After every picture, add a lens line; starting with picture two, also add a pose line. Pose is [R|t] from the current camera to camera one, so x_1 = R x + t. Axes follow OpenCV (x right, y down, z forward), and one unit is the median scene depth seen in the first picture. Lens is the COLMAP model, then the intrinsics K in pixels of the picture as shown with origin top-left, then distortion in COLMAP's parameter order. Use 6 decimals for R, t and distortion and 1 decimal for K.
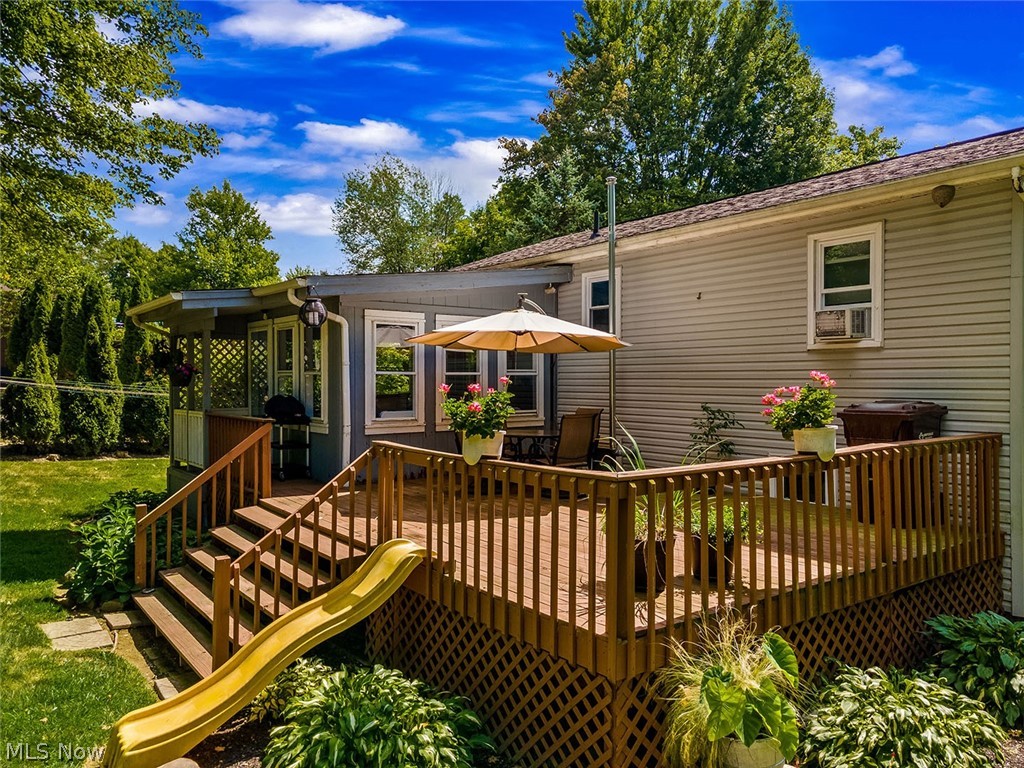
lens RADIAL K [[744.2, 0, 515.6], [0, 744.2, 371.0], [0, 0, 1]] dist [0.014569, 0.039008]
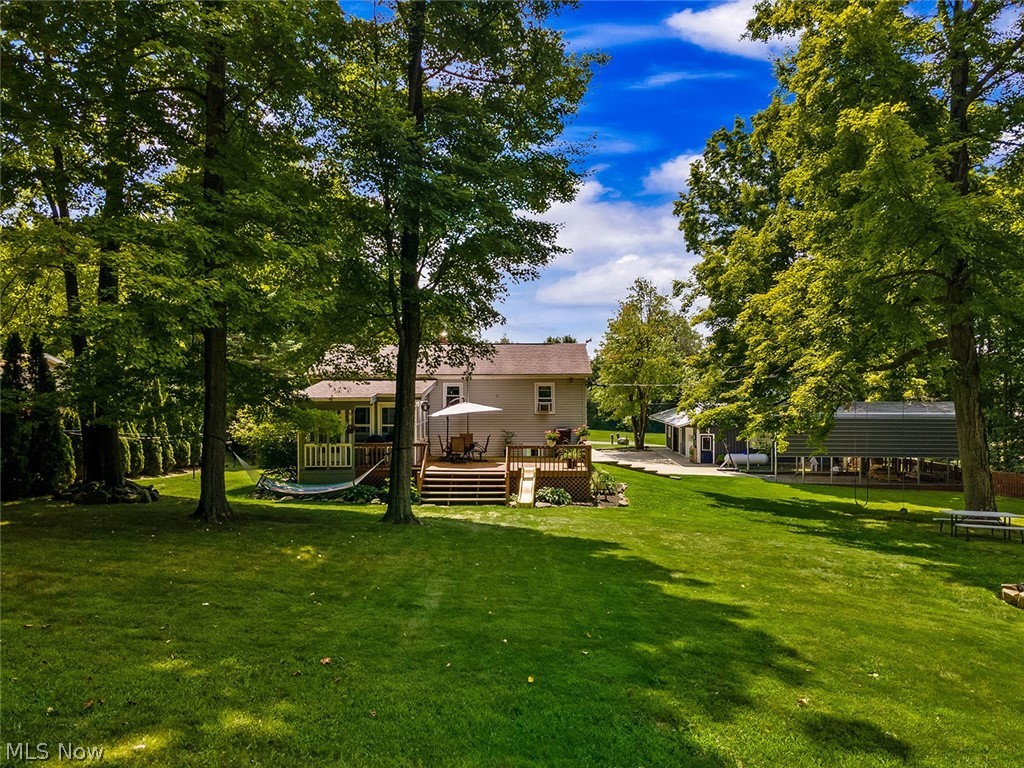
lens RADIAL K [[744.2, 0, 515.6], [0, 744.2, 371.0], [0, 0, 1]] dist [0.014569, 0.039008]
pose [[0.627368, 0.004674, 0.778709, -2.675645], [-0.005607, 0.999983, -0.001485, -0.247963], [-0.778703, -0.003435, 0.627384, -1.295085]]
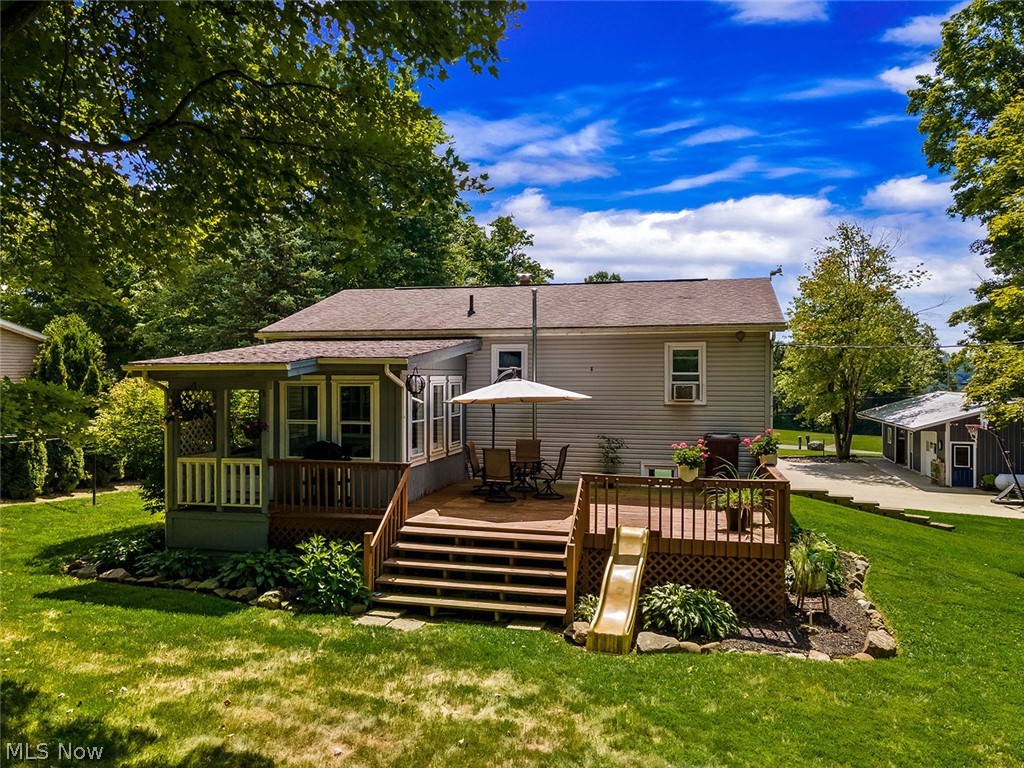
lens RADIAL K [[744.2, 0, 515.6], [0, 744.2, 371.0], [0, 0, 1]] dist [0.014569, 0.039008]
pose [[0.786142, -0.000184, 0.618046, -1.116401], [-0.005979, 0.999951, 0.007903, -0.131870], [-0.618017, -0.009908, 0.786102, -0.241482]]
